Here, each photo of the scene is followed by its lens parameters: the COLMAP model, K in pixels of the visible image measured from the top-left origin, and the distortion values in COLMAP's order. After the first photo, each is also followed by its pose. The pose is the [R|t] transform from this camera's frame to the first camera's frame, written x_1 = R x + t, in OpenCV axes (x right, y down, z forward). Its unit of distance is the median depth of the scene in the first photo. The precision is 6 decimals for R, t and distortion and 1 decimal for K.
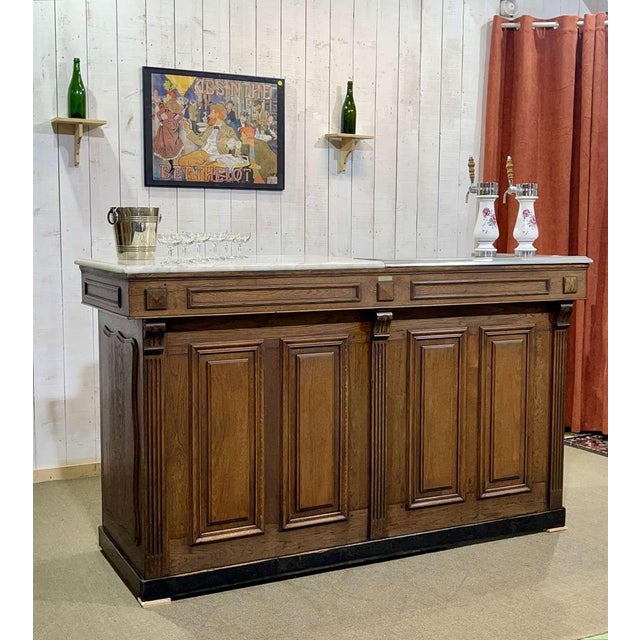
lens RADIAL K [[914.8, 0, 320.0], [0, 914.8, 320.0], [0, 0, 1]] dist [0.082193, -0.116068]
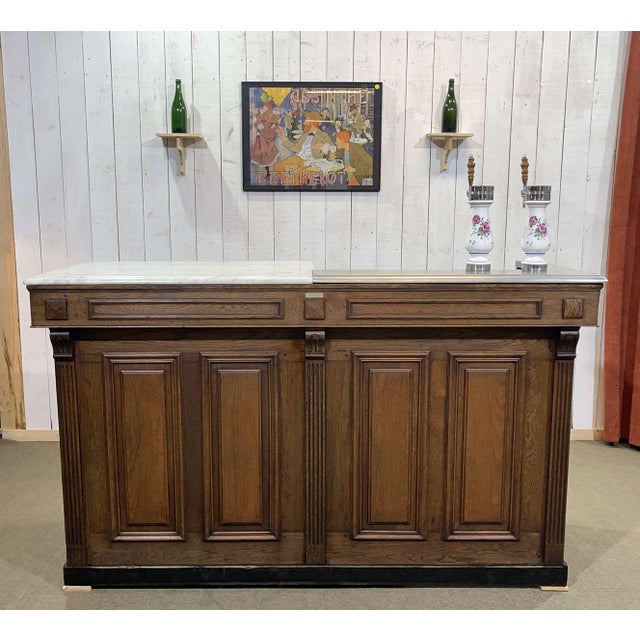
lens RADIAL K [[715.6, 0, 320.0], [0, 715.6, 320.0], [0, 0, 1]] dist [0.037754, -0.013996]
pose [[0.894651, 0.065299, -0.441968, 0.369433], [-0.041944, 0.997168, 0.062421, -0.061118], [0.444792, -0.037307, 0.894857, 0.329996]]
